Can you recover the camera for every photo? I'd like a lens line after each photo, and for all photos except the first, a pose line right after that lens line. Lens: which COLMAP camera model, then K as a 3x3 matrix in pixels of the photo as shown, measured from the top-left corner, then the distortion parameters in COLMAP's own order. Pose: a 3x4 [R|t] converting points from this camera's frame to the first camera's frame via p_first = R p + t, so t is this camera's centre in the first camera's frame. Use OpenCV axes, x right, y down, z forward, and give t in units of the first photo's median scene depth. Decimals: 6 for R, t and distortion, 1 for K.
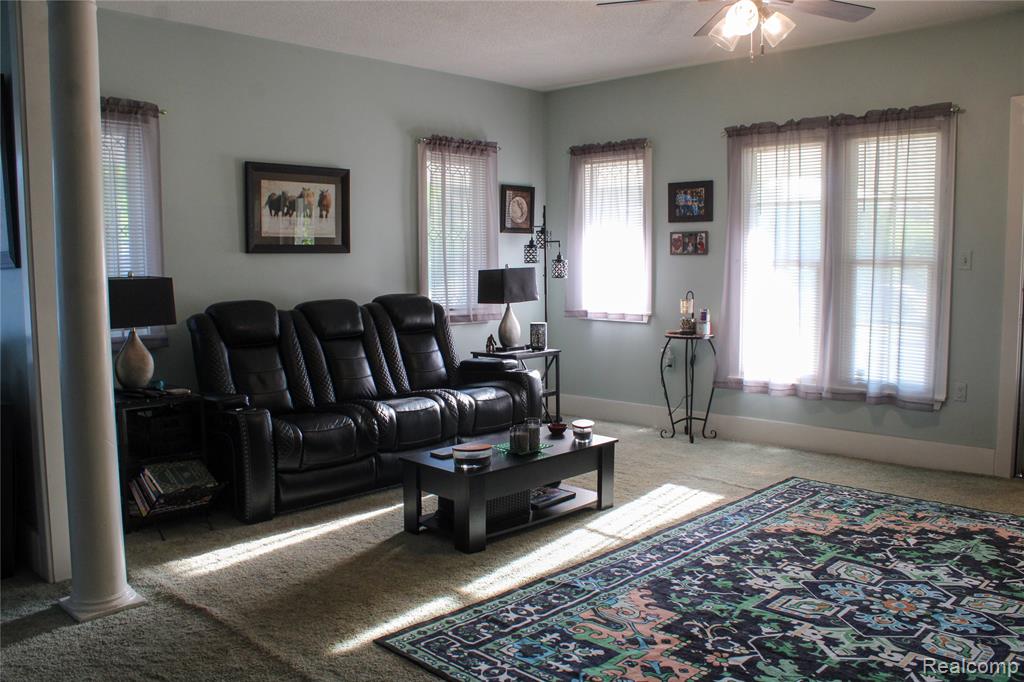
lens RADIAL K [[858.7, 0, 516.1], [0, 858.7, 344.8], [0, 0, 1]] dist [-0.166846, 0.148698]
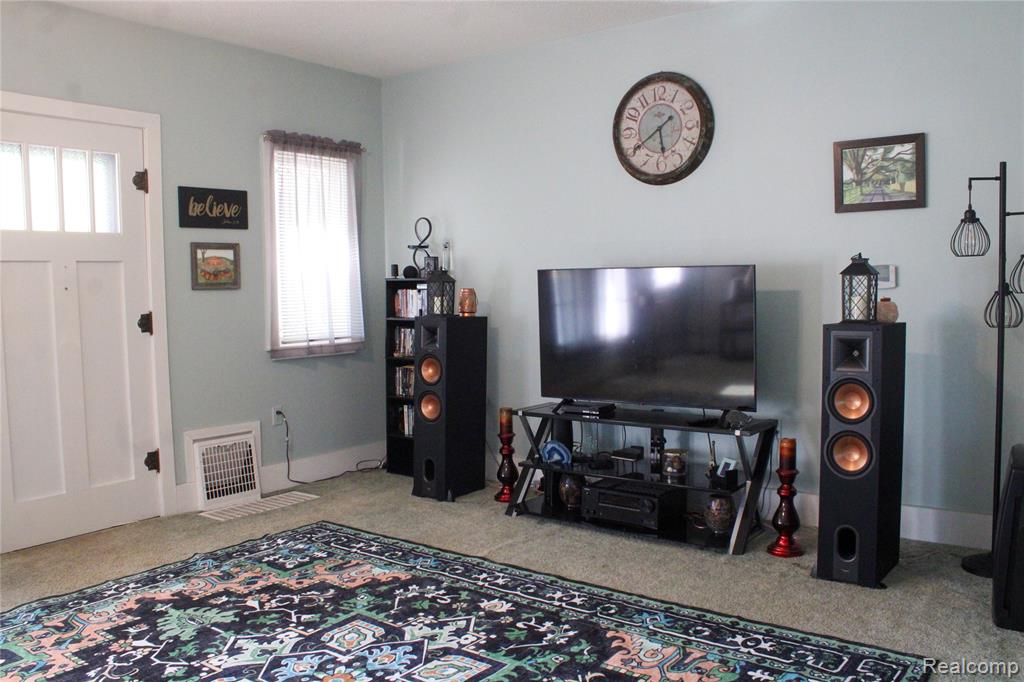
lens RADIAL K [[858.7, 0, 516.1], [0, 858.7, 344.8], [0, 0, 1]] dist [-0.166846, 0.148698]
pose [[-0.130653, -0.054941, 0.989905, -0.329983], [0.115487, 0.990823, 0.070235, -0.055144], [-0.984679, 0.123498, -0.123109, 0.757915]]
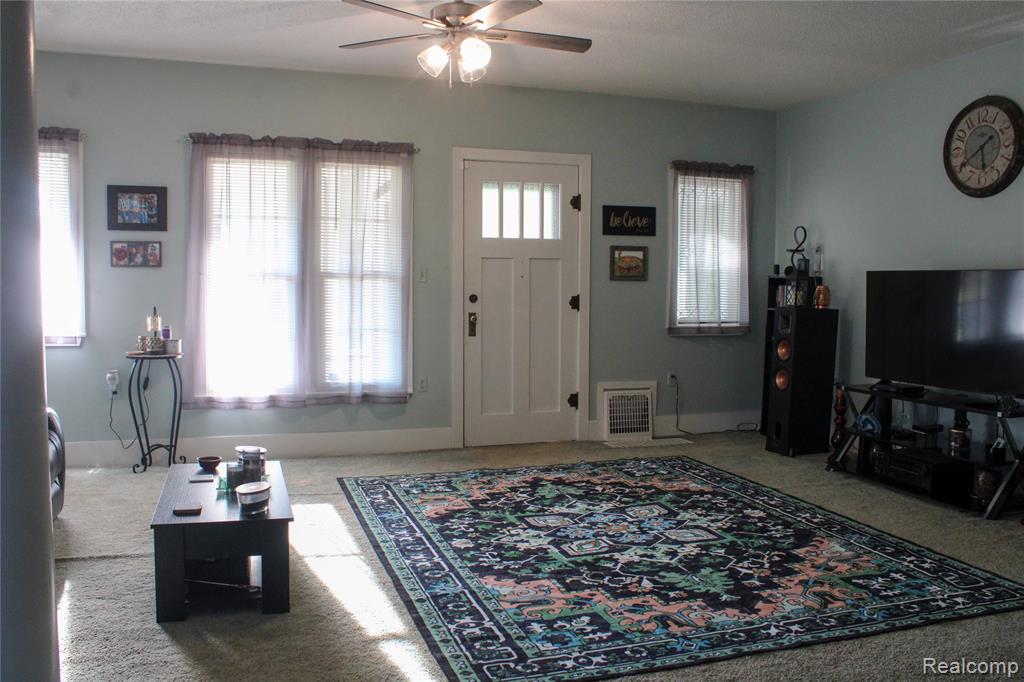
lens RADIAL K [[858.7, 0, 516.1], [0, 858.7, 344.8], [0, 0, 1]] dist [-0.166846, 0.148698]
pose [[0.451371, -0.047864, 0.891052, -0.702878], [0.077318, 0.996903, 0.014384, -0.009657], [-0.888980, 0.062402, 0.453674, 0.433460]]
